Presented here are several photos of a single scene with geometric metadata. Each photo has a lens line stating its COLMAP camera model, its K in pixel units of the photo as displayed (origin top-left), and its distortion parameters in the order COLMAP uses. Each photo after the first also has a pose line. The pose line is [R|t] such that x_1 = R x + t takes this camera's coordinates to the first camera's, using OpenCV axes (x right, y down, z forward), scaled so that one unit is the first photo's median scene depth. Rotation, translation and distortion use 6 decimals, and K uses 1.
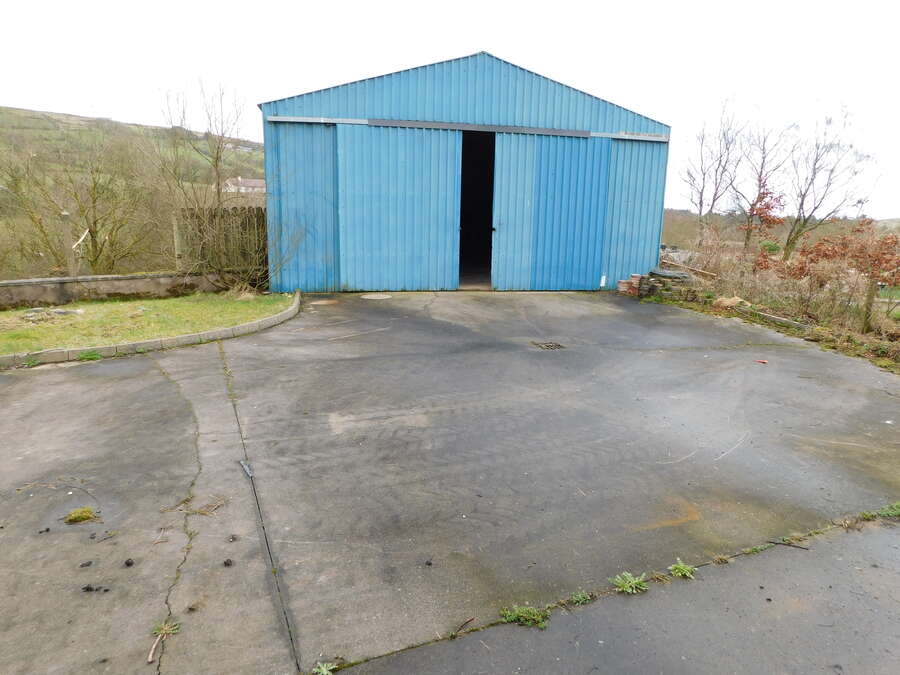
lens RADIAL K [[587.5, 0, 449.3], [0, 587.5, 357.0], [0, 0, 1]] dist [-0.006398, -0.000826]
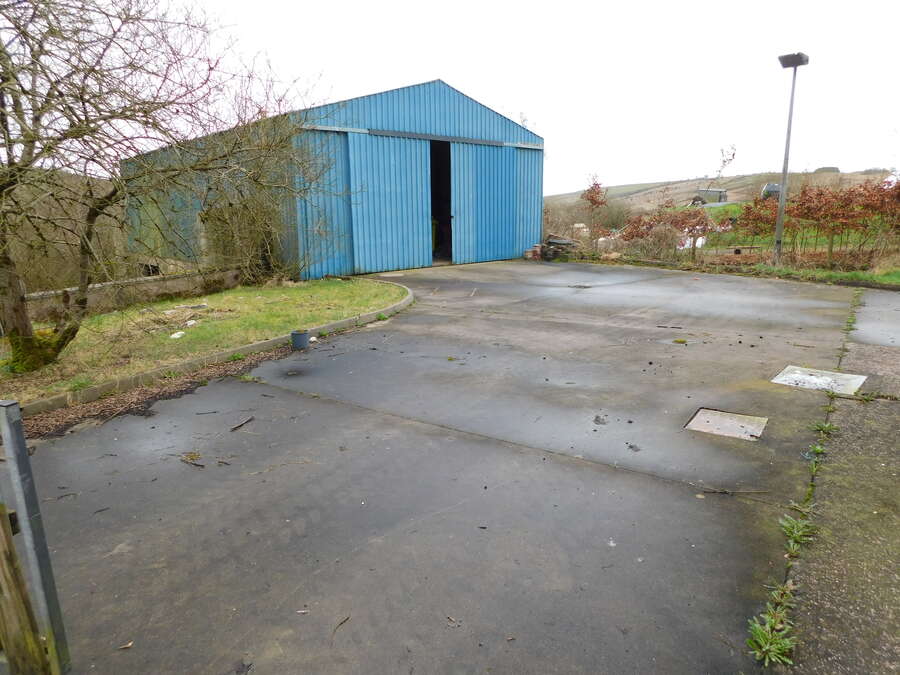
lens RADIAL K [[598.9, 0, 450.0], [0, 598.9, 337.5], [0, 0, 1]] dist [0.003613, 0.000321]
pose [[0.857537, -0.140194, 0.494950, -0.635875], [0.149153, 0.988578, 0.021596, 0.015041], [-0.492324, 0.055304, 0.868653, -0.121689]]
